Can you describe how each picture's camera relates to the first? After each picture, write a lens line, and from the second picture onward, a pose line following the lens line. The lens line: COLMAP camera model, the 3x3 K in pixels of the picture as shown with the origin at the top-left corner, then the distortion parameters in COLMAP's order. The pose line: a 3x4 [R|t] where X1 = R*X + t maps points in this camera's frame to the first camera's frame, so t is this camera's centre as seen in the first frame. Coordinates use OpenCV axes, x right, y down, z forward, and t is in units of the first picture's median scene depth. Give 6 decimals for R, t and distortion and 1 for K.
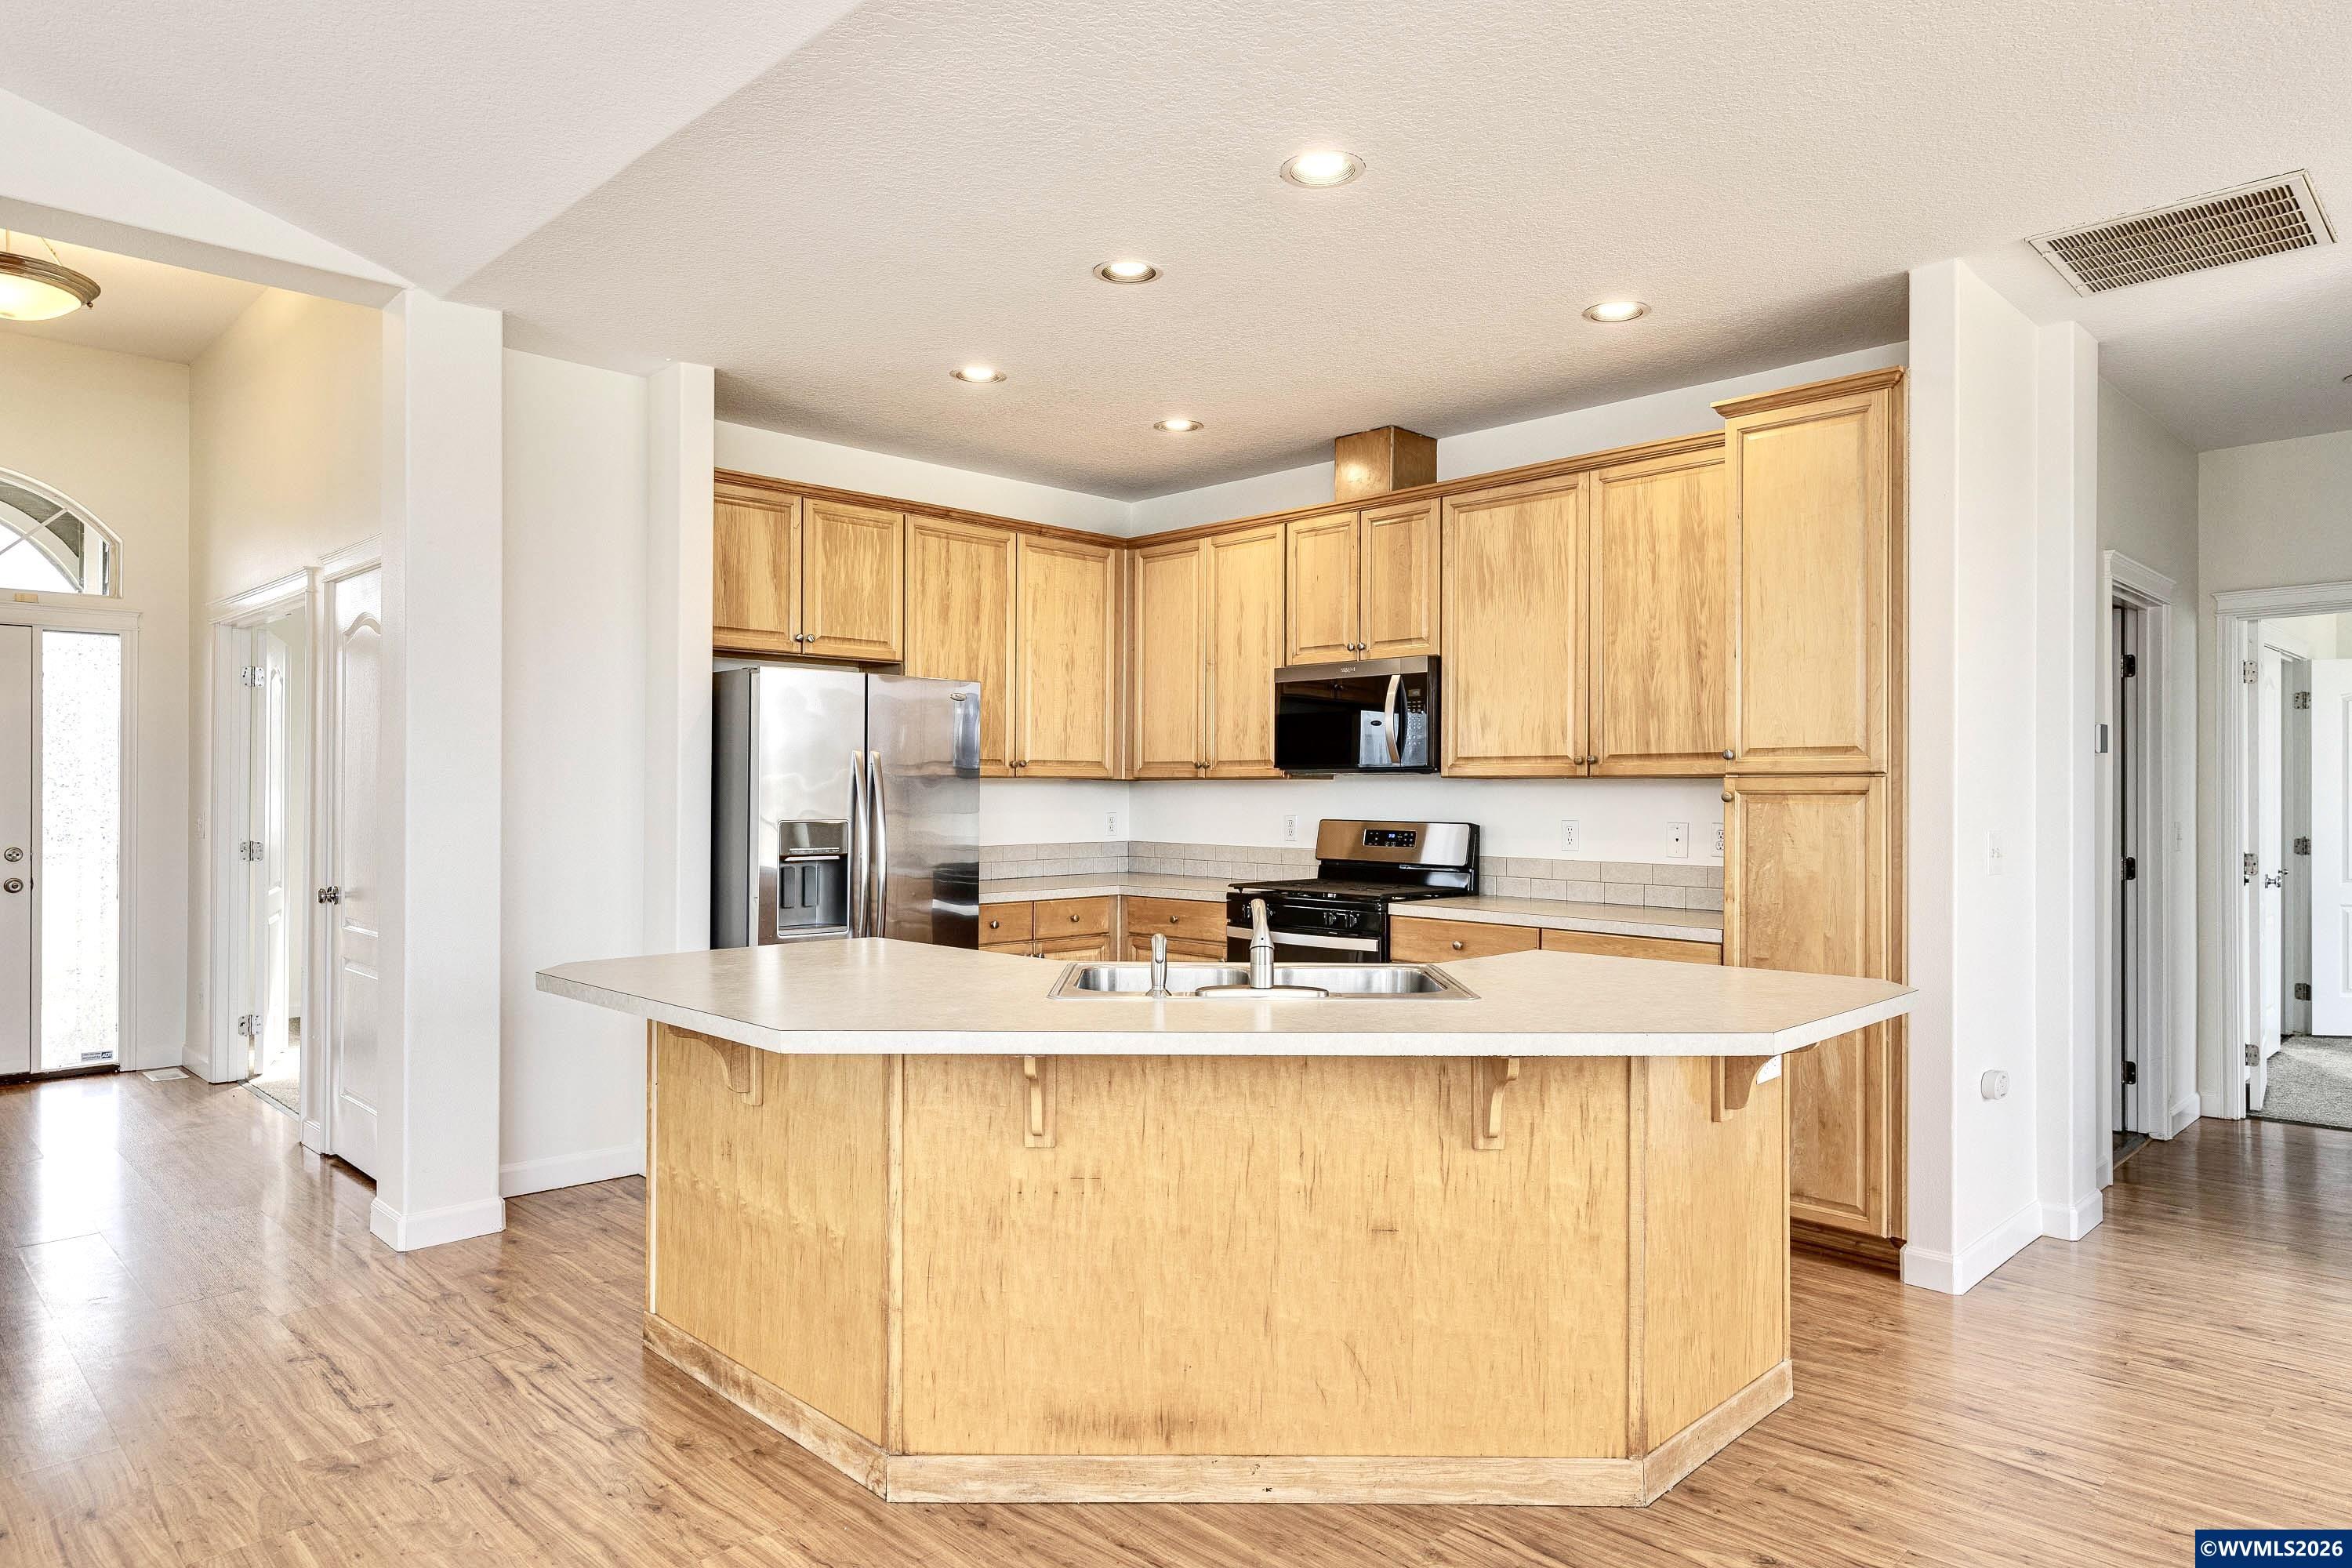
lens RADIAL K [[1399.6, 0, 1160.9], [0, 1399.6, 793.8], [0, 0, 1]] dist [0.000255, 0.005990]
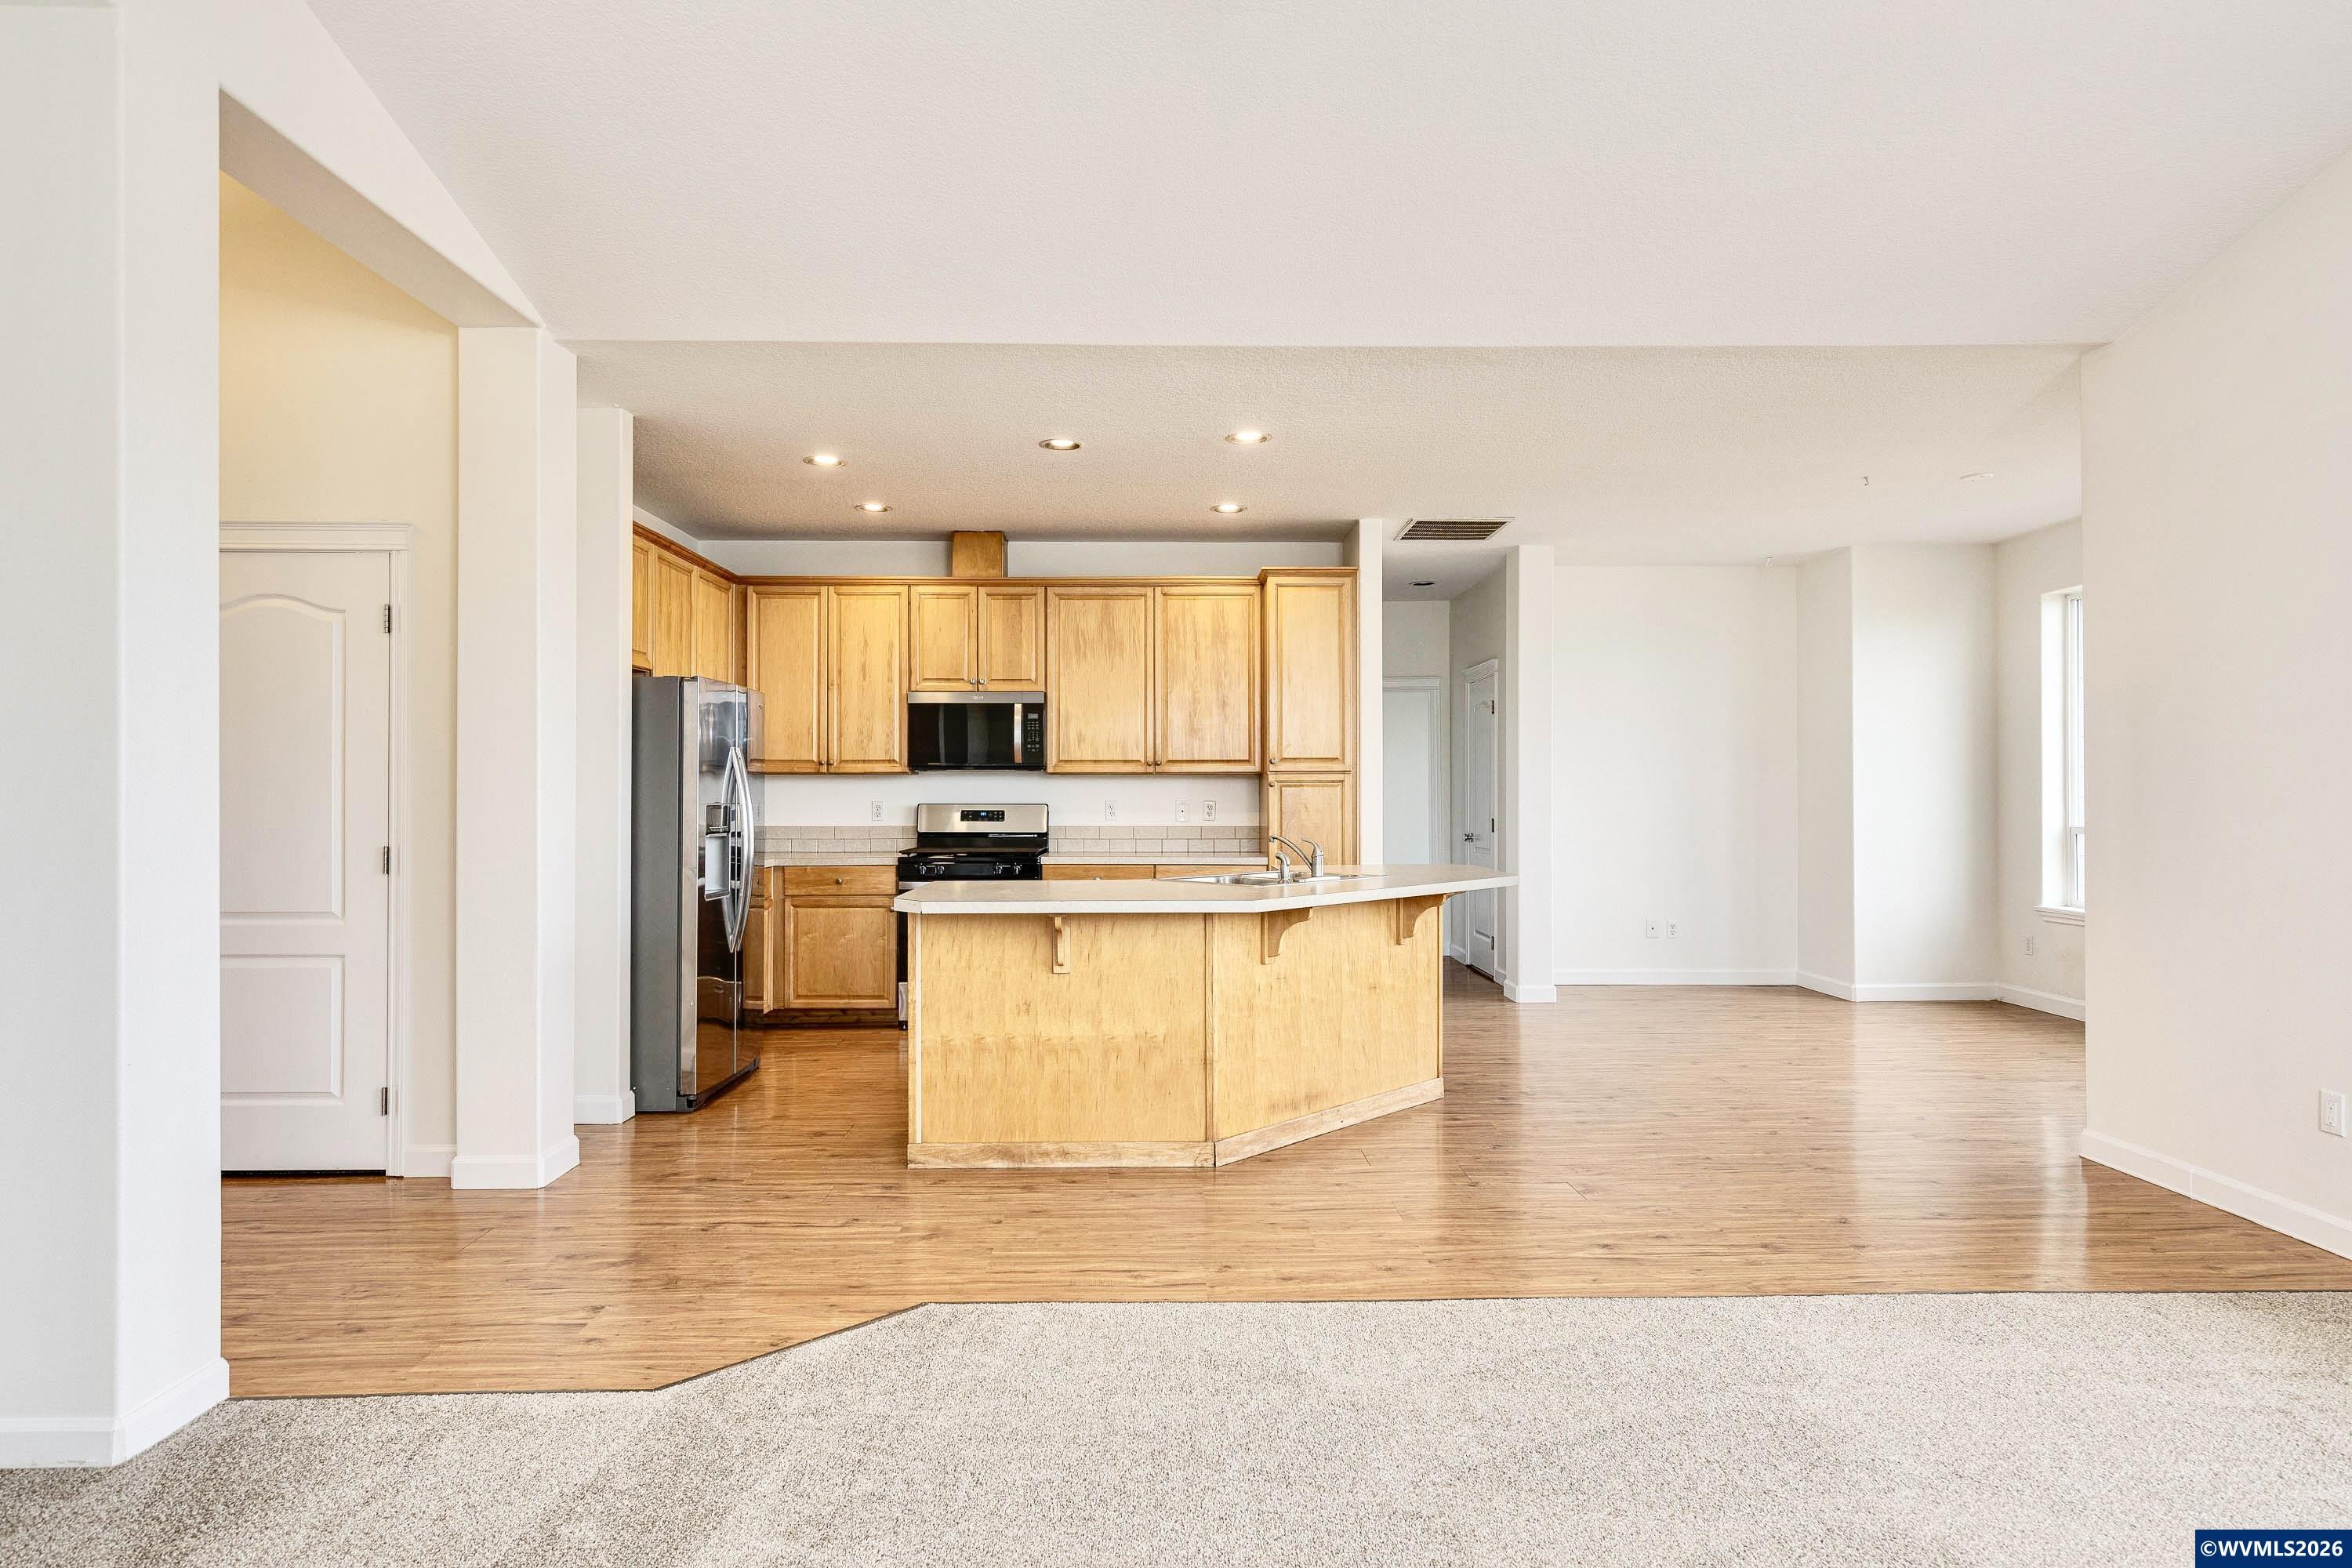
lens RADIAL K [[1293.5, 0, 1164.0], [0, 1293.5, 790.7], [0, 0, 1]] dist [0.007559, -0.000557]
pose [[0.698894, -0.001611, 0.715224, -0.804957], [0.004526, 0.999987, -0.002170, 0.012178], [-0.715211, 0.004753, 0.698892, -0.069787]]
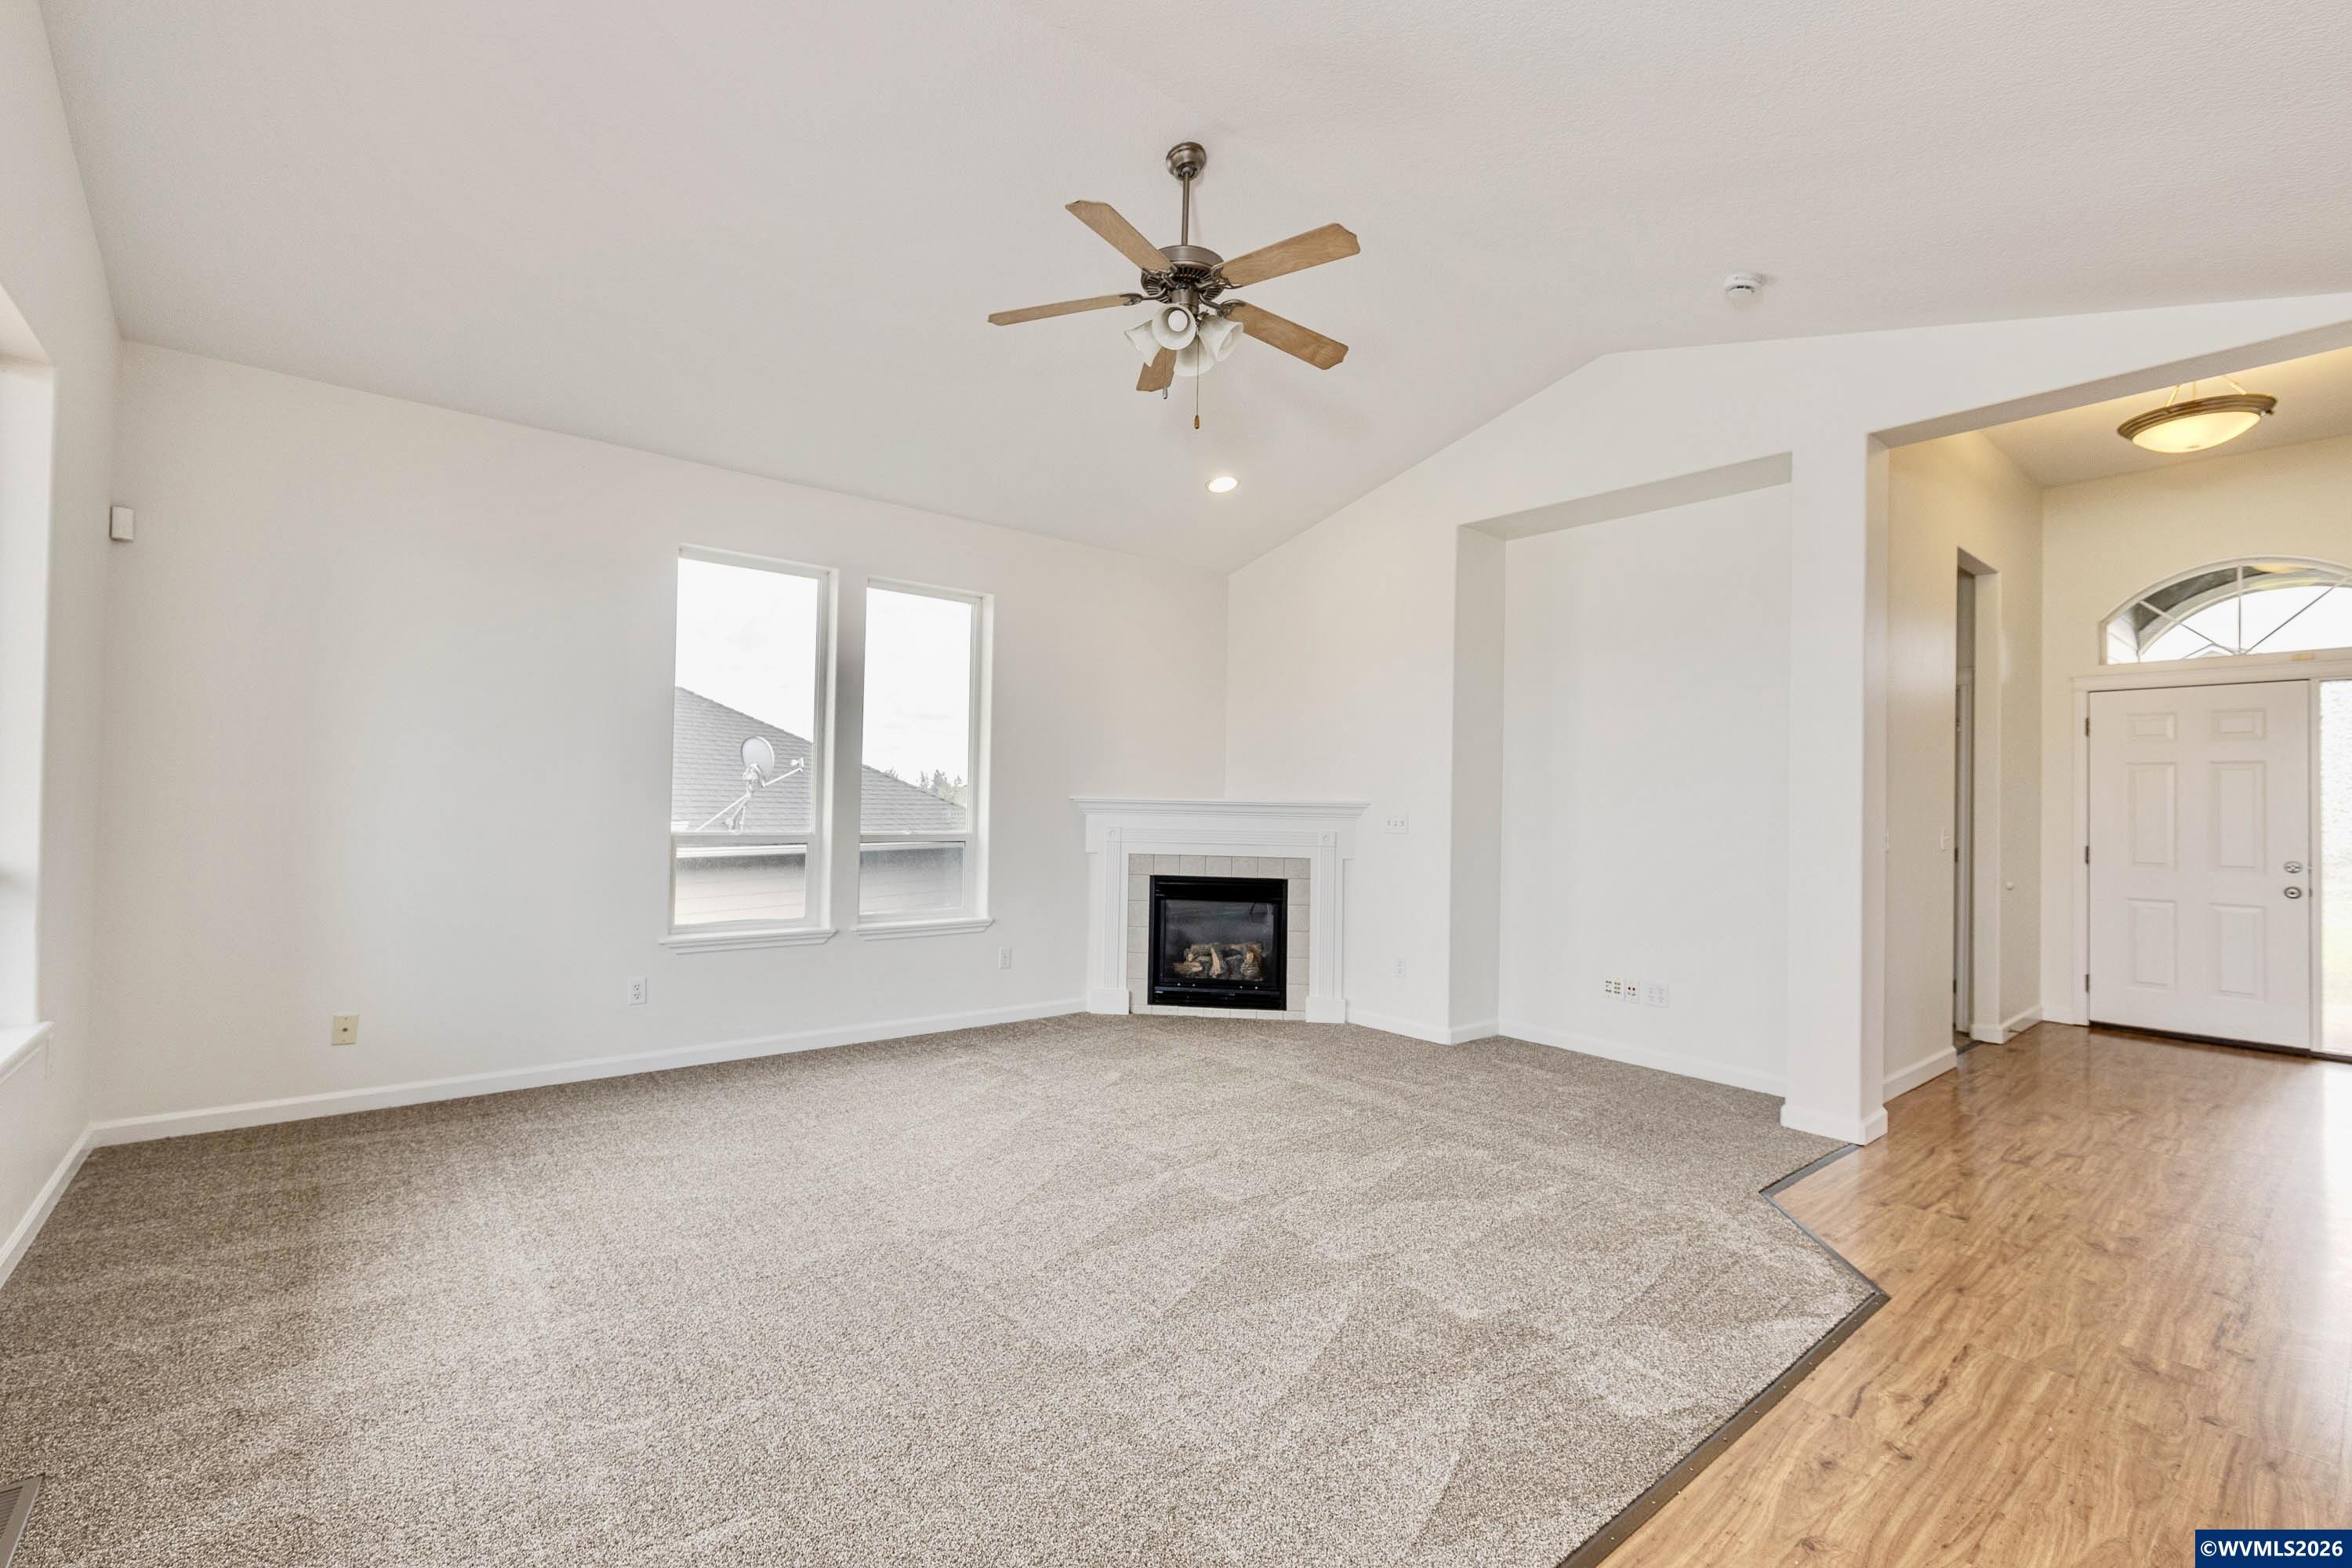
lens RADIAL K [[1027.2, 0, 1192.4], [0, 1027.2, 779.7], [0, 0, 1]] dist [0.003737, 0.000101]
pose [[-0.074519, -0.027160, -0.996850, 0.209199], [-0.021427, 0.999442, -0.025629, 0.014446], [0.996989, 0.019450, -0.075060, 0.148657]]
